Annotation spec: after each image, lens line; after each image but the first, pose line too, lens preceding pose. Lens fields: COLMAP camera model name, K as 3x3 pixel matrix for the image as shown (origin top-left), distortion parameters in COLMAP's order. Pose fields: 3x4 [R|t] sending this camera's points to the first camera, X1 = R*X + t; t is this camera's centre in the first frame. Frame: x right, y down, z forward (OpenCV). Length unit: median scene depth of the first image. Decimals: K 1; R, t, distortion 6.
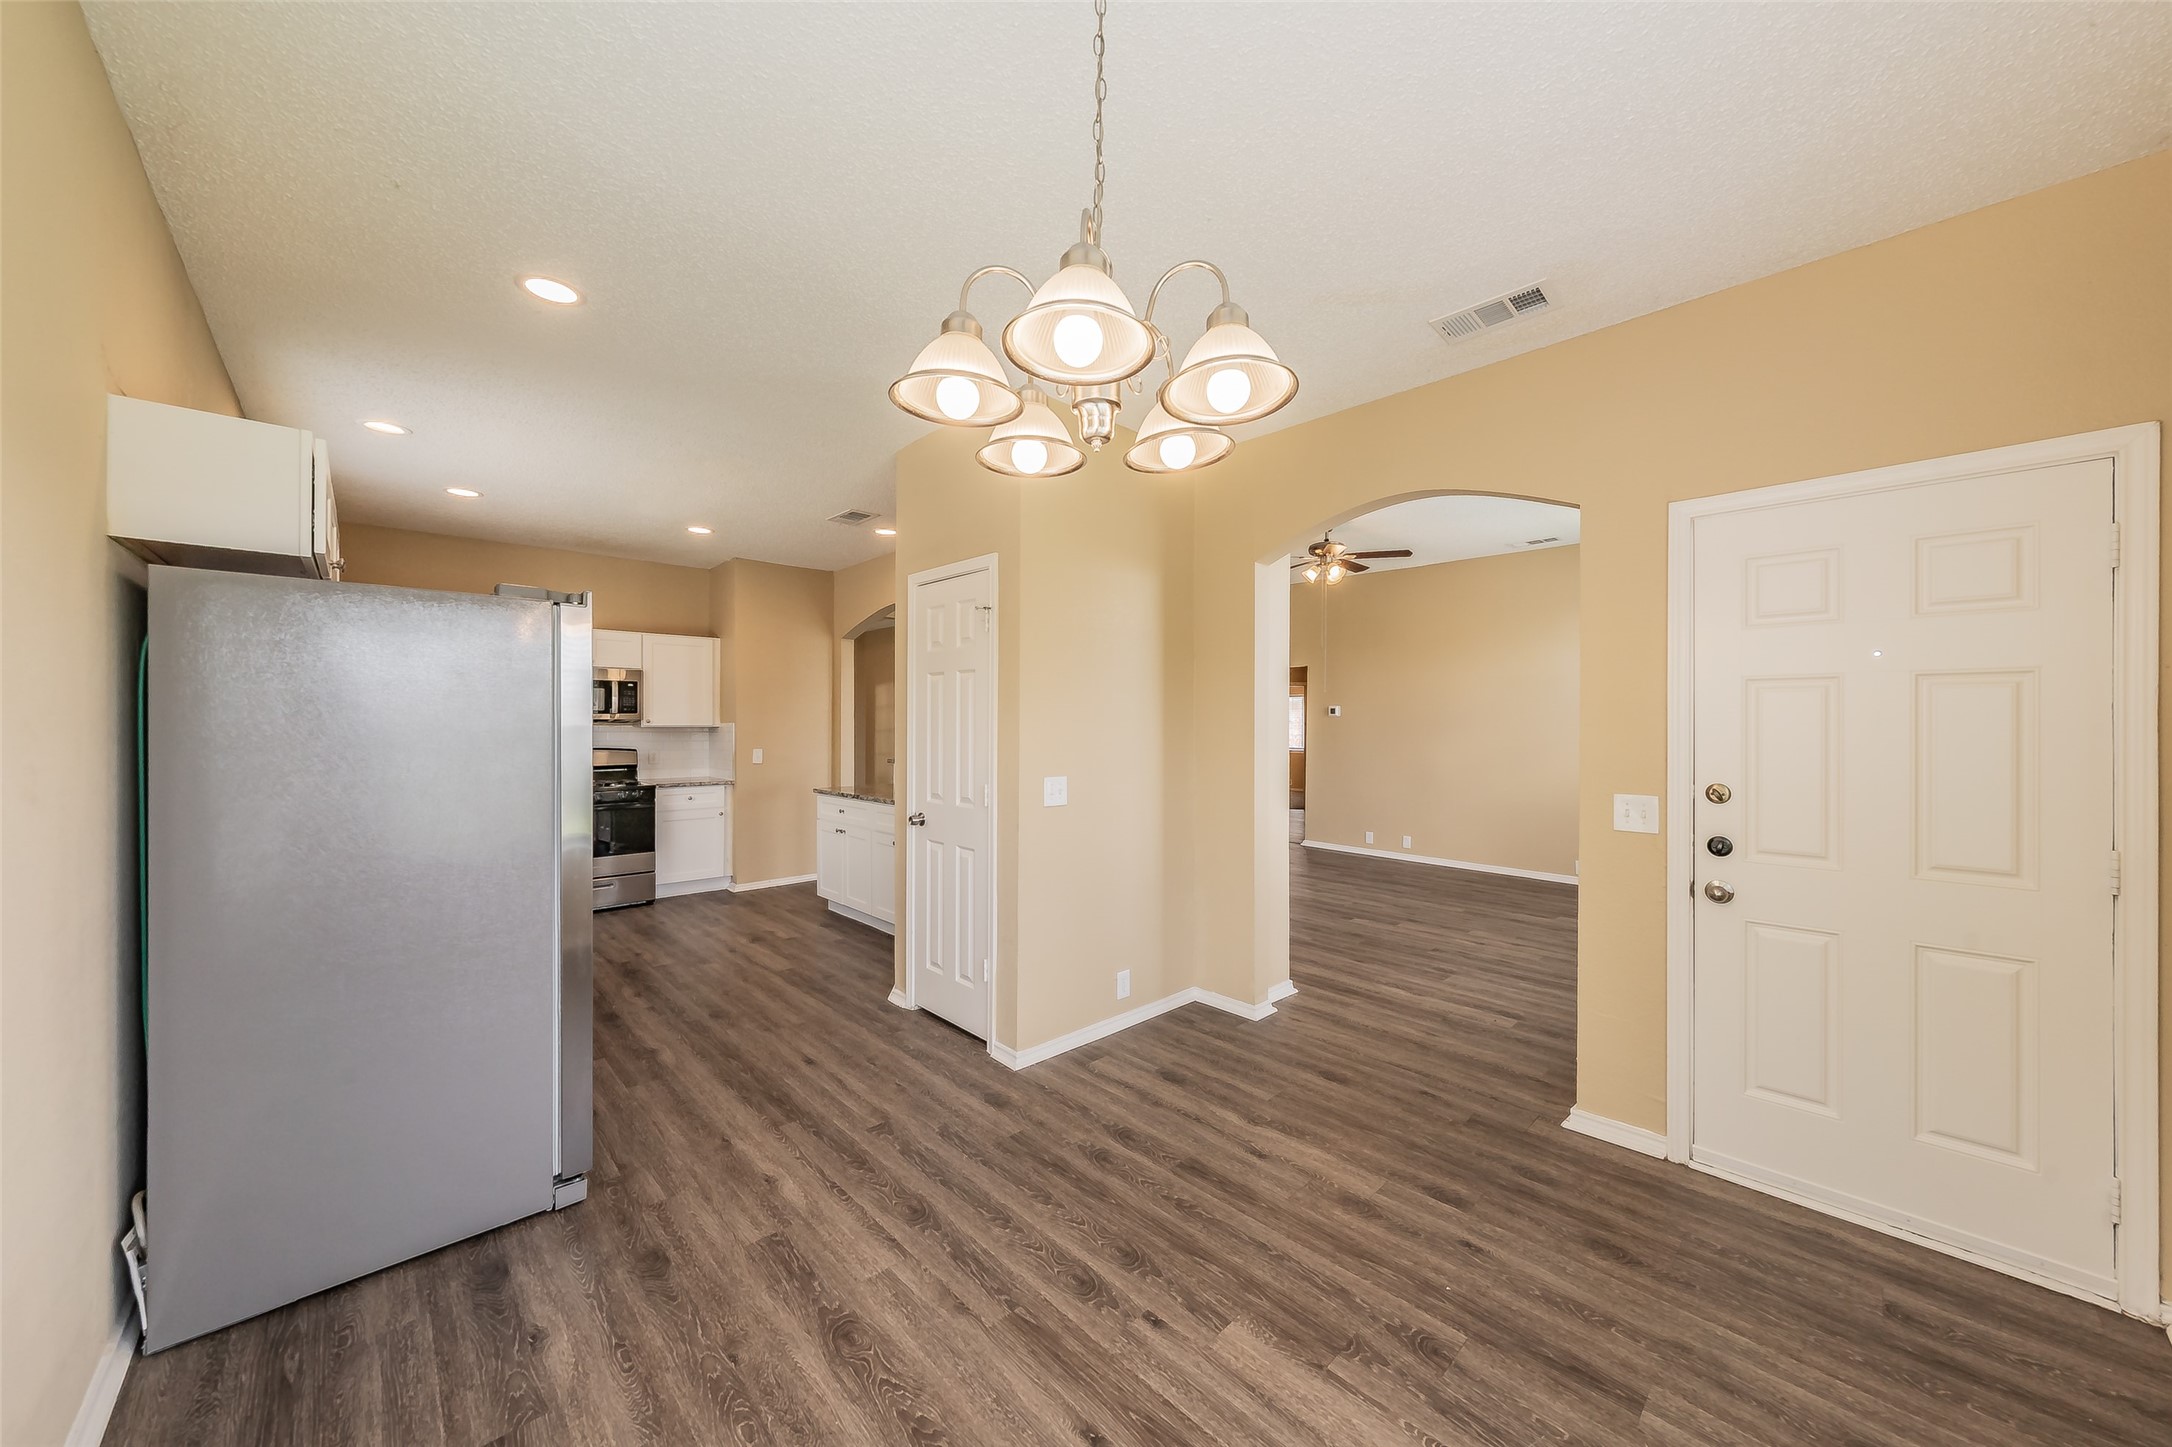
lens RADIAL K [[754.6, 0, 1097.5], [0, 754.6, 725.0], [0, 0, 1]] dist [0.000562, 0.000036]
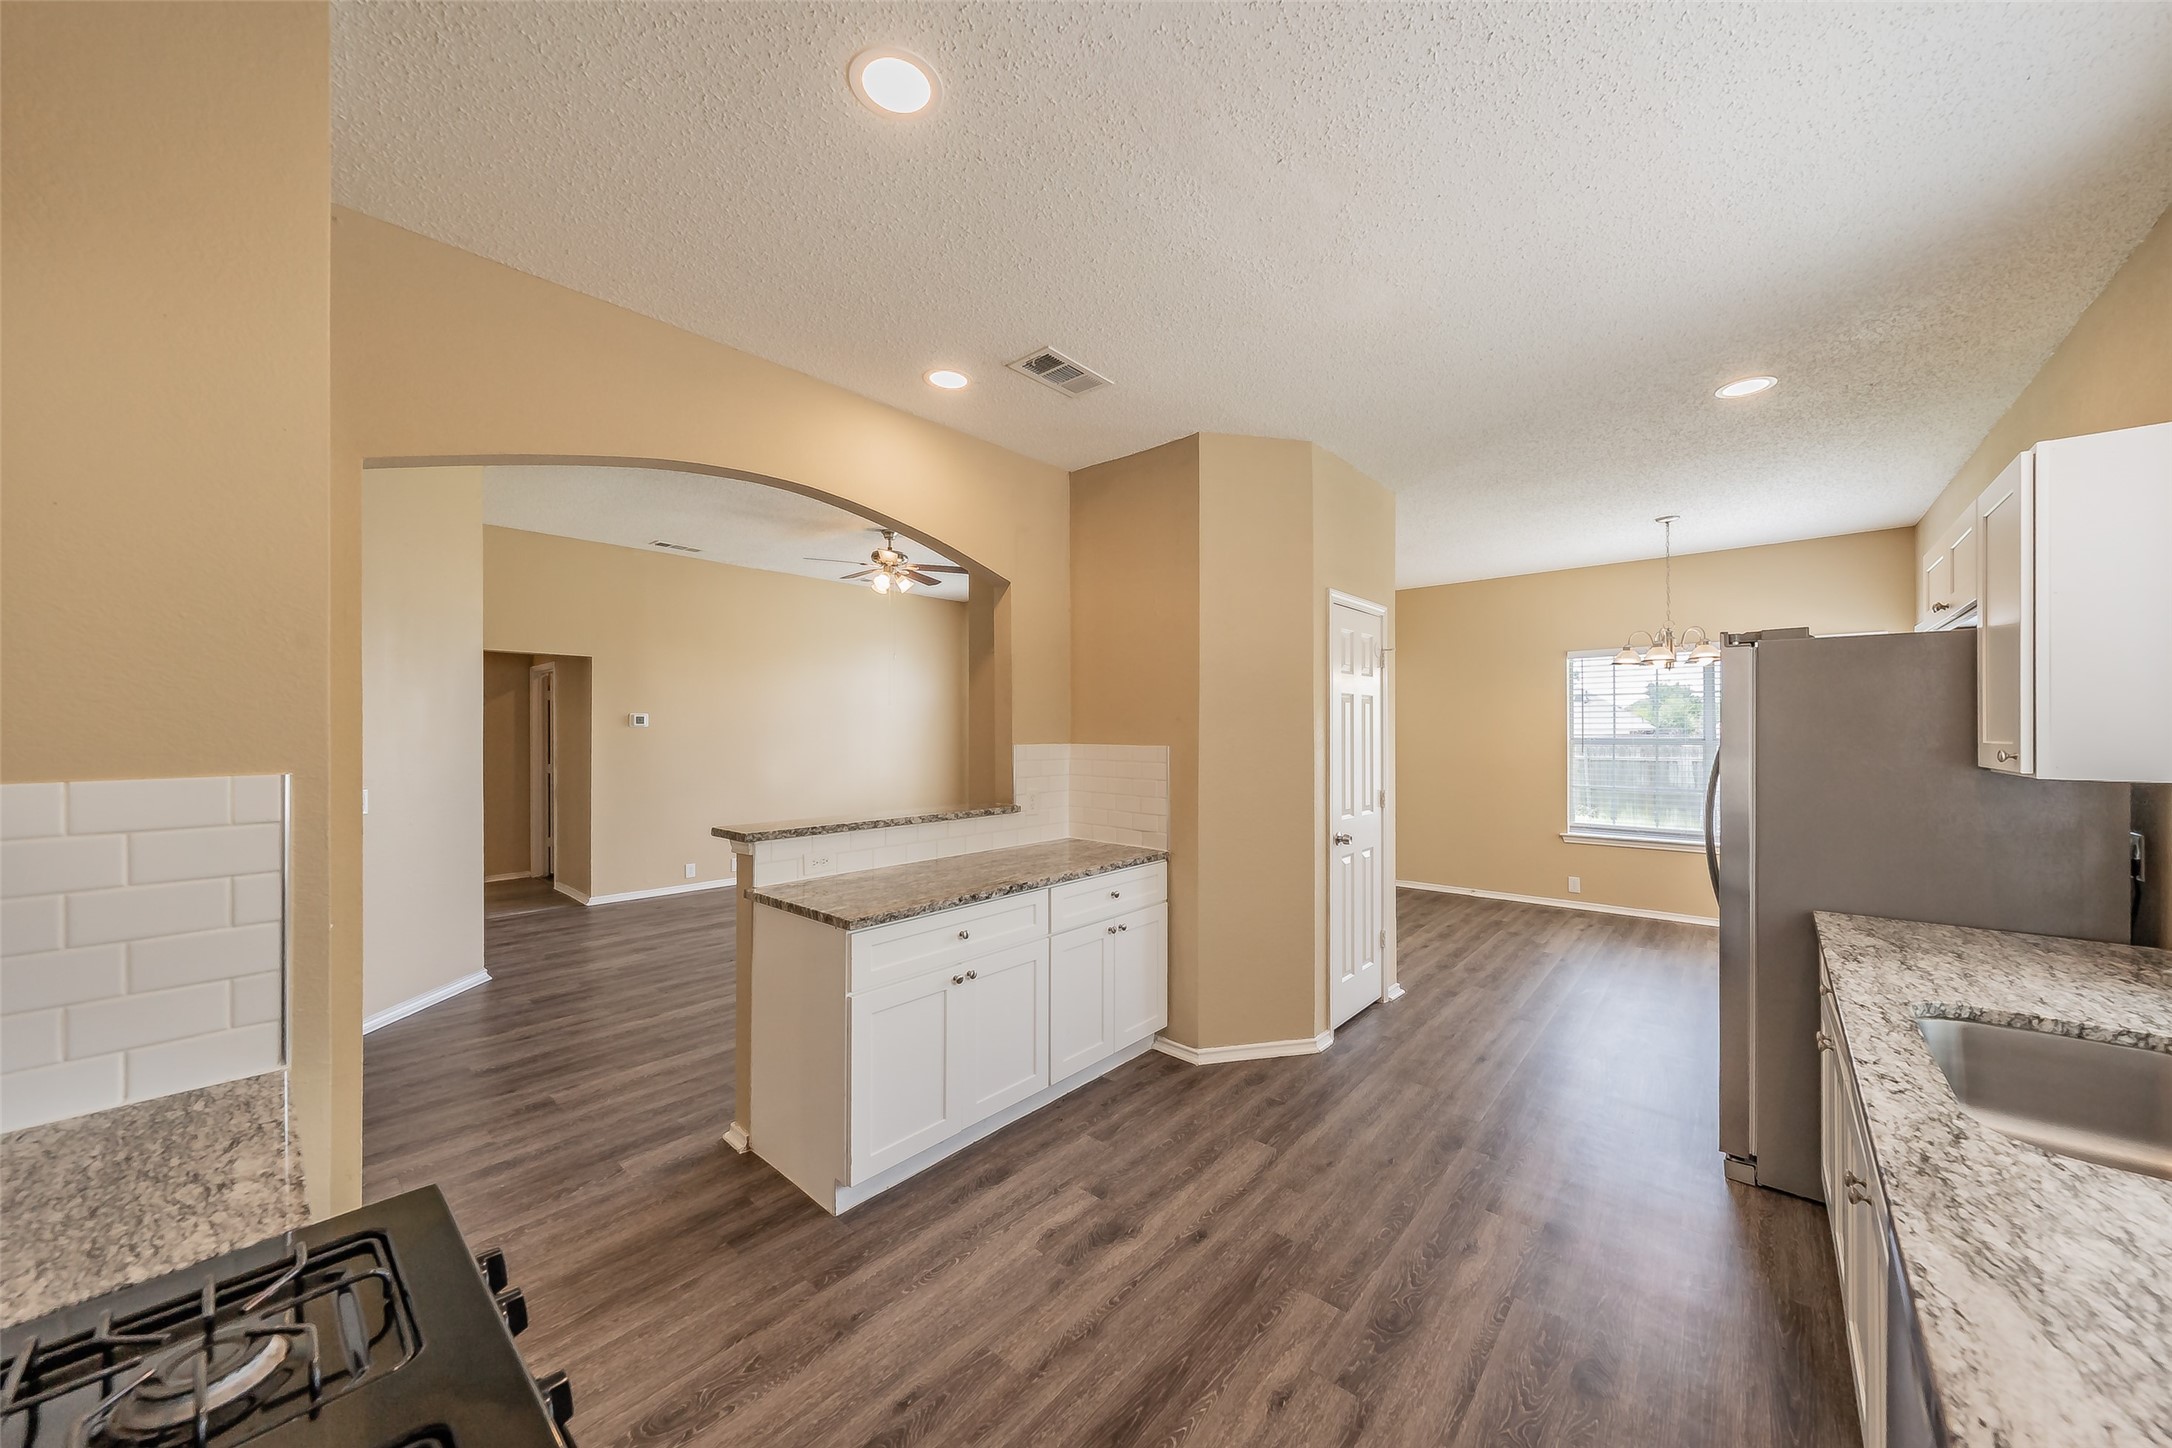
lens RADIAL K [[765.5, 0, 1095.9], [0, 765.5, 725.2], [0, 0, 1]] dist [-0.000954, -0.000100]
pose [[-0.086120, -0.000774, 0.996284, -1.528398], [0.001009, 0.999999, 0.000864, -0.033631], [-0.996284, 0.001080, -0.086119, 1.768431]]
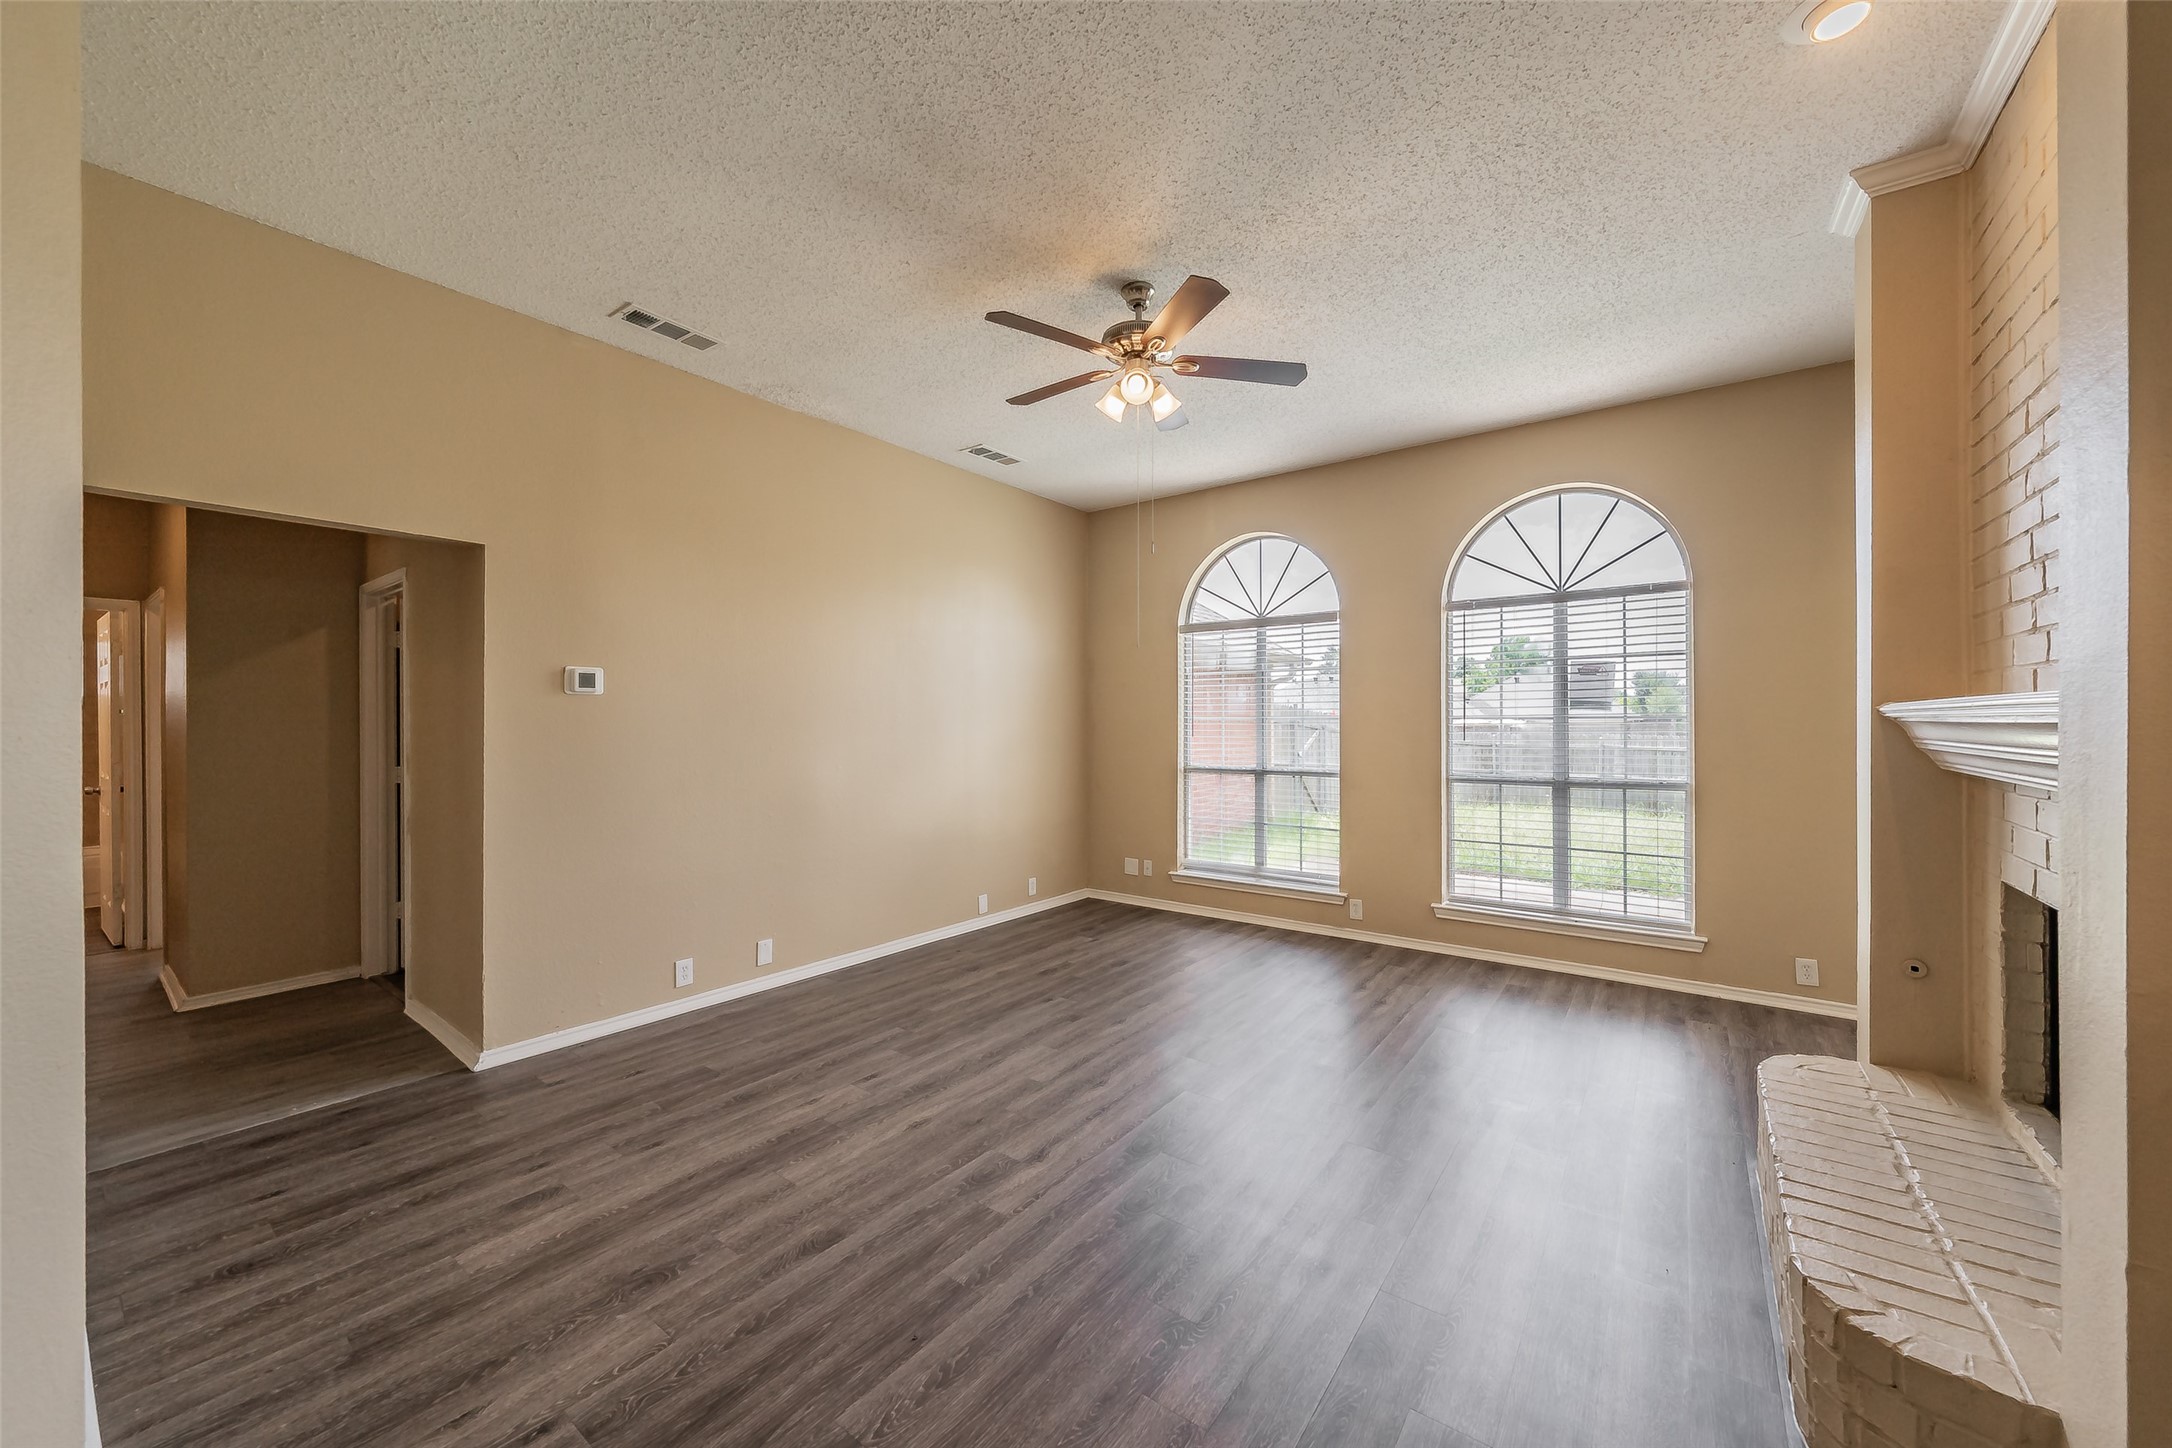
lens RADIAL K [[794.7, 0, 1106.1], [0, 794.7, 717.3], [0, 0, 1]] dist [-0.002585, -0.000168]
pose [[-0.175776, -0.004287, 0.984421, -0.413177], [-0.002605, 0.999989, 0.003890, -0.000336], [-0.984427, -0.001881, -0.175786, 2.384530]]
